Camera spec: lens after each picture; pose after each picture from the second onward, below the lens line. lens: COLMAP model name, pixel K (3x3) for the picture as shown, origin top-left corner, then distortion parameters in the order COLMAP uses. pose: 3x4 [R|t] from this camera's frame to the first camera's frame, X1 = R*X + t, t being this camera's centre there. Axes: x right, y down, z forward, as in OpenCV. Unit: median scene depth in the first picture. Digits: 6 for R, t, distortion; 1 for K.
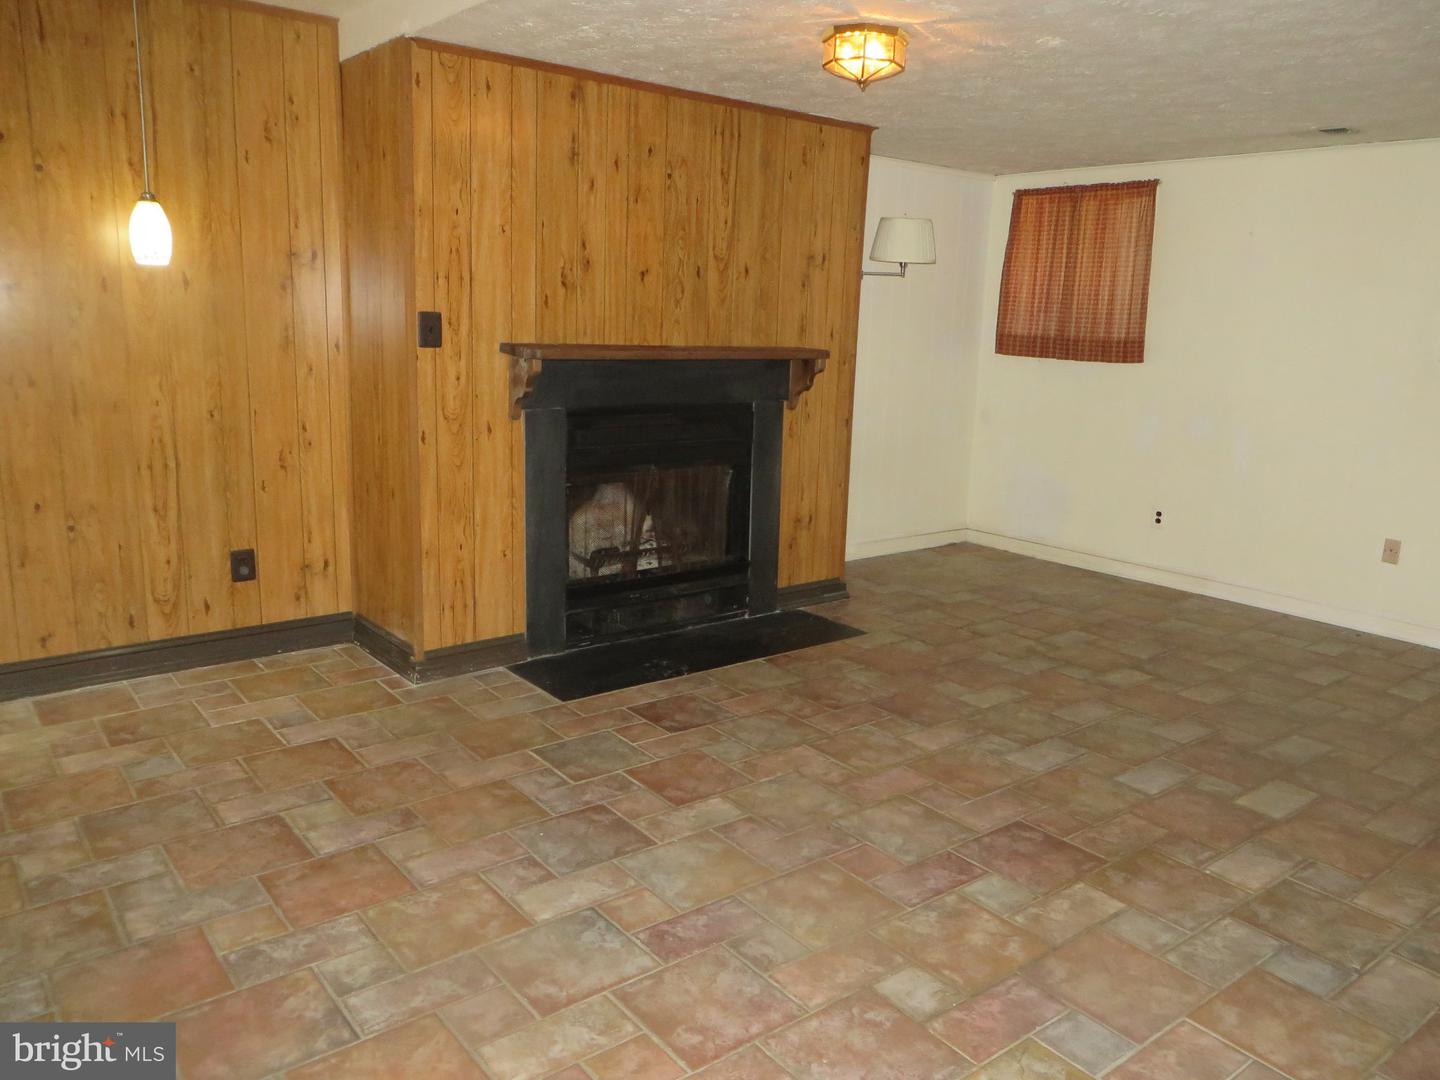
lens RADIAL K [[1074.7, 0, 729.8], [0, 1074.7, 550.8], [0, 0, 1]] dist [-0.009677, -0.001357]
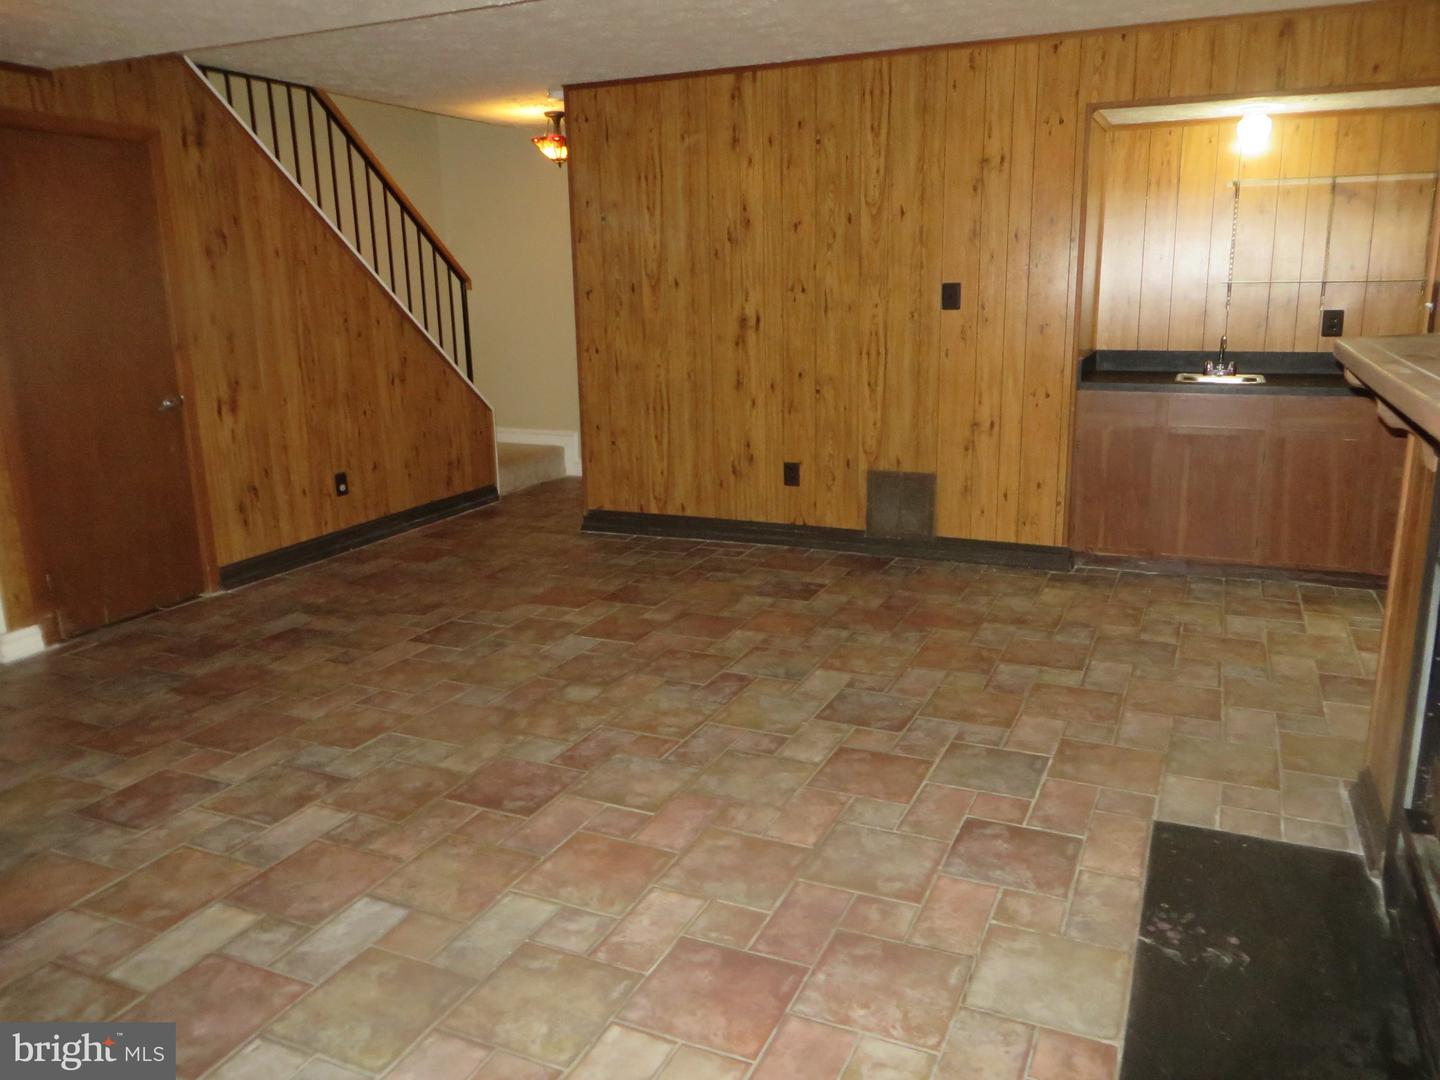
lens RADIAL K [[1074.7, 0, 734.4], [0, 1074.7, 527.3], [0, 0, 1]] dist [-0.009677, -0.001357]
pose [[-0.885084, 0.094402, -0.455757, 0.403408], [-0.106439, 0.912211, 0.395653, -0.293169], [0.453098, 0.398696, -0.797336, 1.357975]]
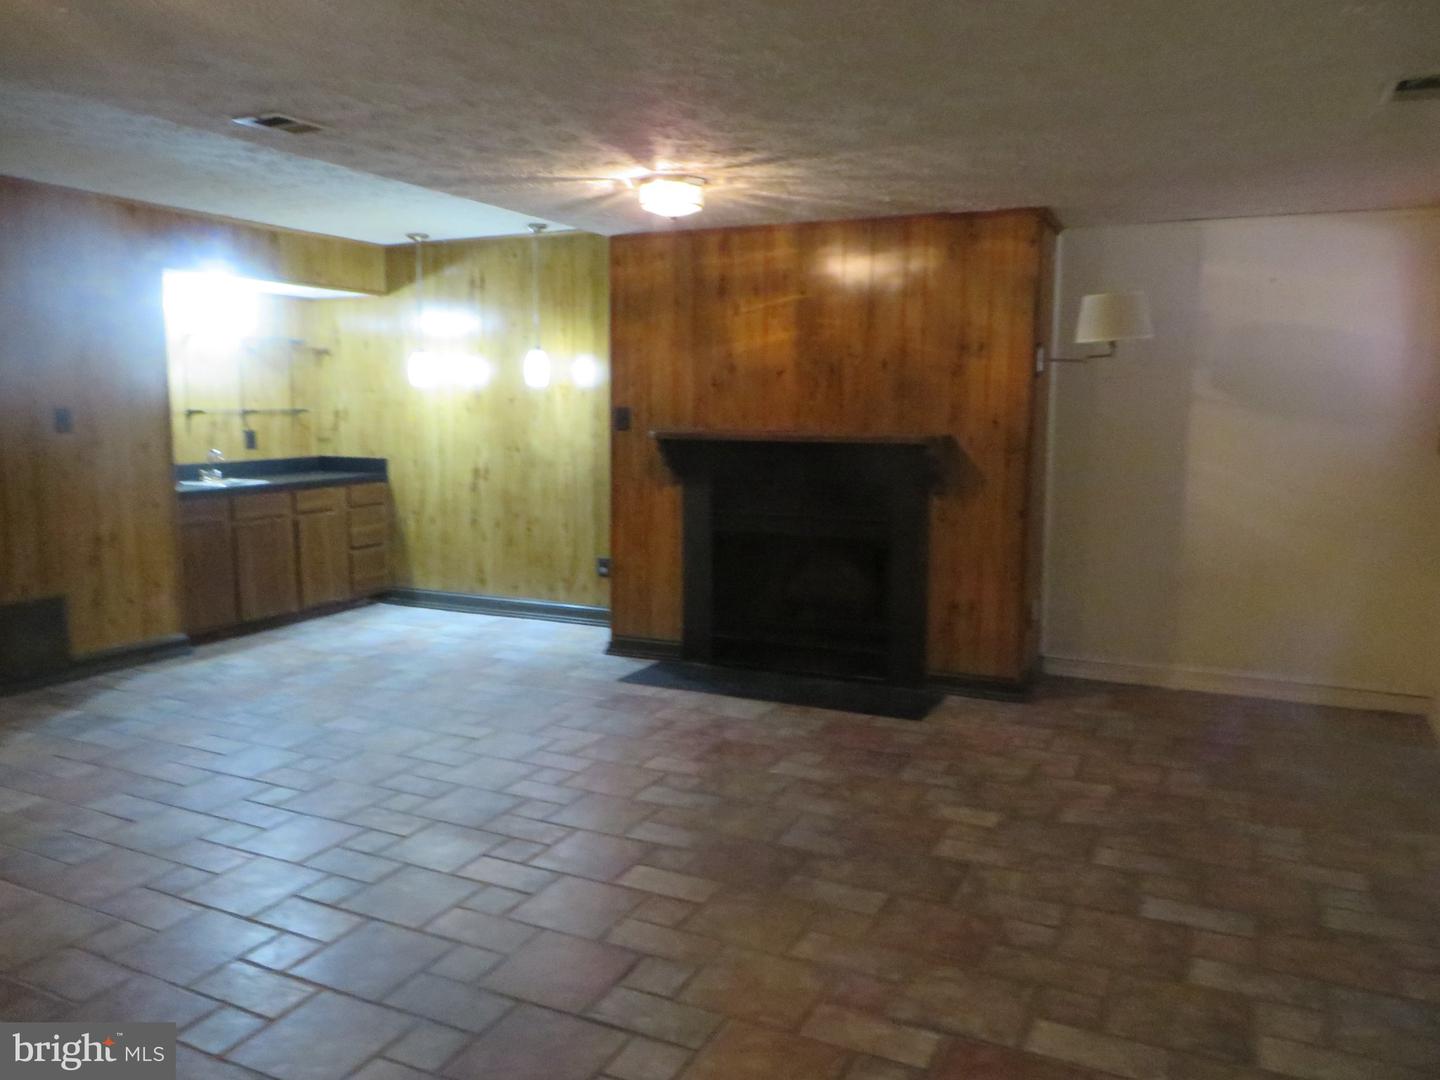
lens RADIAL K [[1074.7, 0, 720.2], [0, 1074.7, 545.3], [0, 0, 1]] dist [-0.009677, -0.001357]
pose [[0.432776, 0.088331, -0.897164, 1.130627], [-0.186239, 0.982480, 0.006893, -0.065874], [0.882055, 0.164103, 0.441645, 0.473067]]
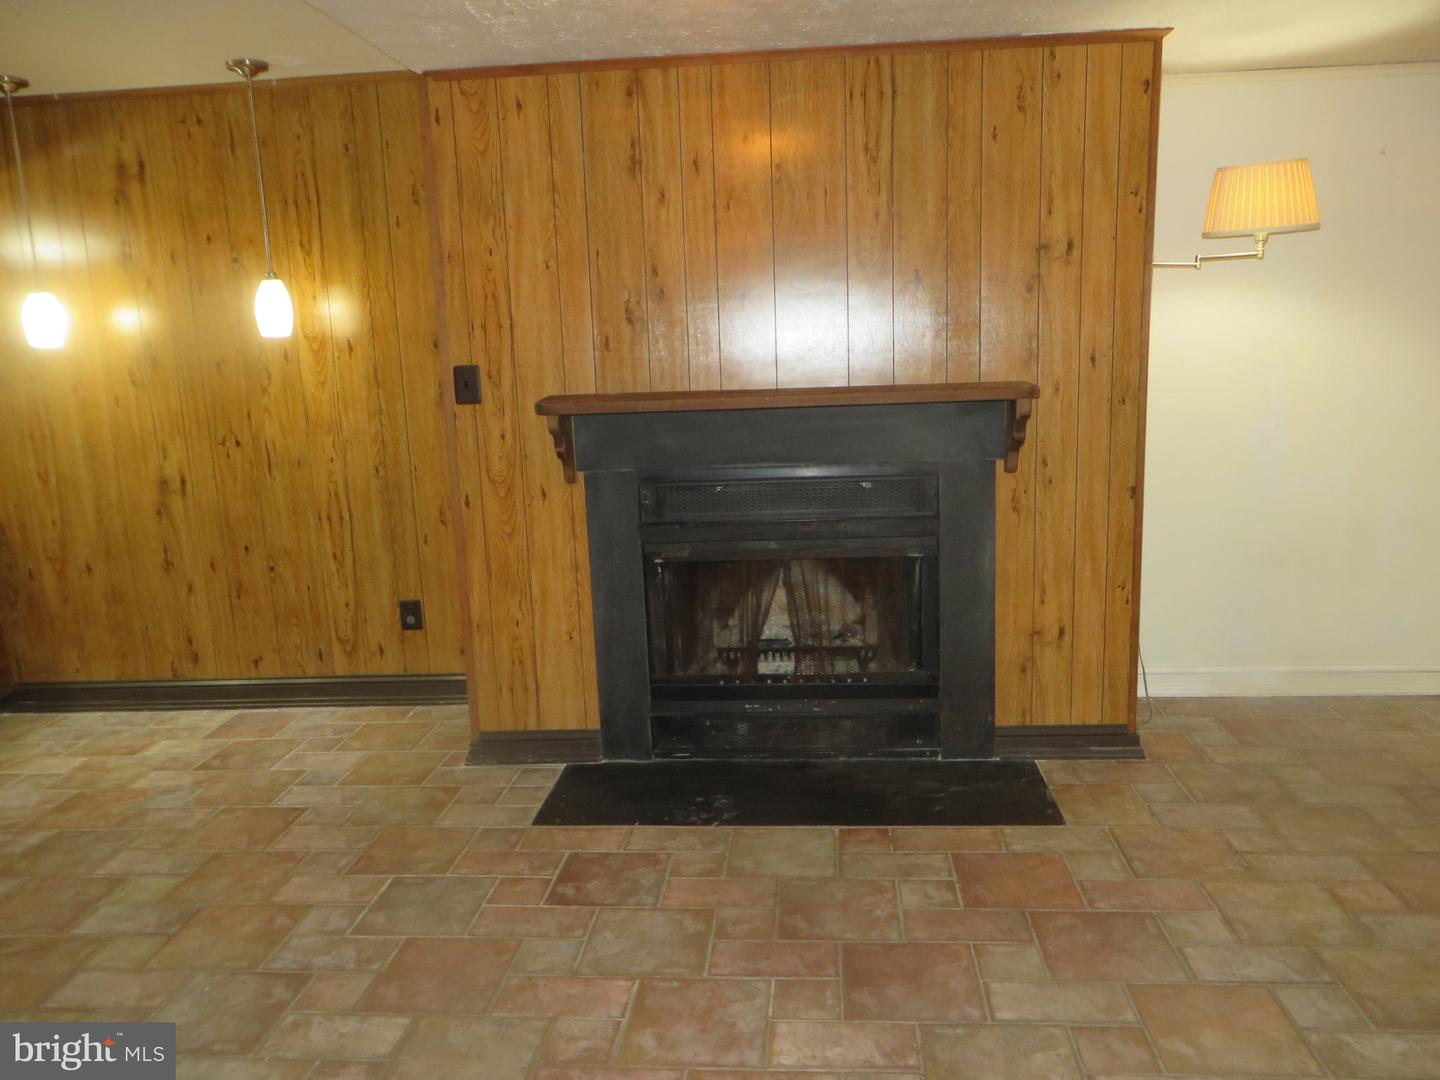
lens RADIAL K [[1074.7, 0, 723.1], [0, 1074.7, 547.3], [0, 0, 1]] dist [-0.009677, -0.001357]
pose [[0.724714, 0.070362, -0.685447, 0.505131], [-0.085530, 0.996265, 0.011838, -0.096104], [0.683720, 0.050047, 0.728026, 0.480648]]
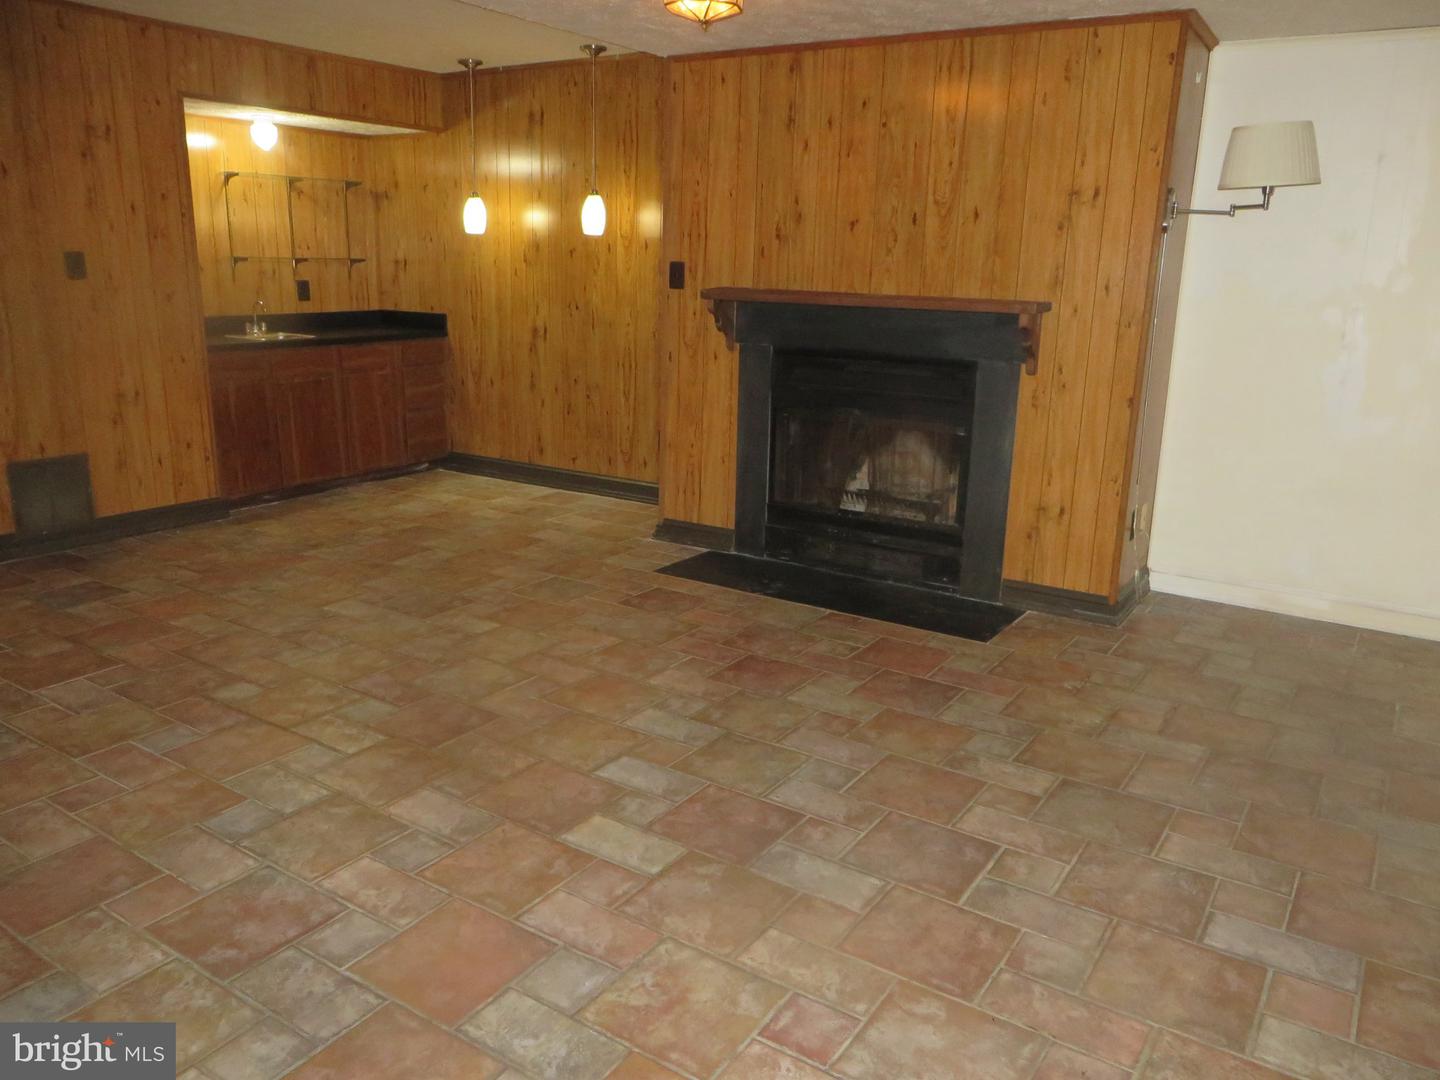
lens RADIAL K [[1074.7, 0, 720.8], [0, 1074.7, 541.0], [0, 0, 1]] dist [-0.009677, -0.001357]
pose [[0.310556, 0.217869, -0.925250, 1.017283], [-0.216375, 0.964028, 0.154374, -0.103900], [0.925601, 0.152259, 0.346526, 0.628254]]
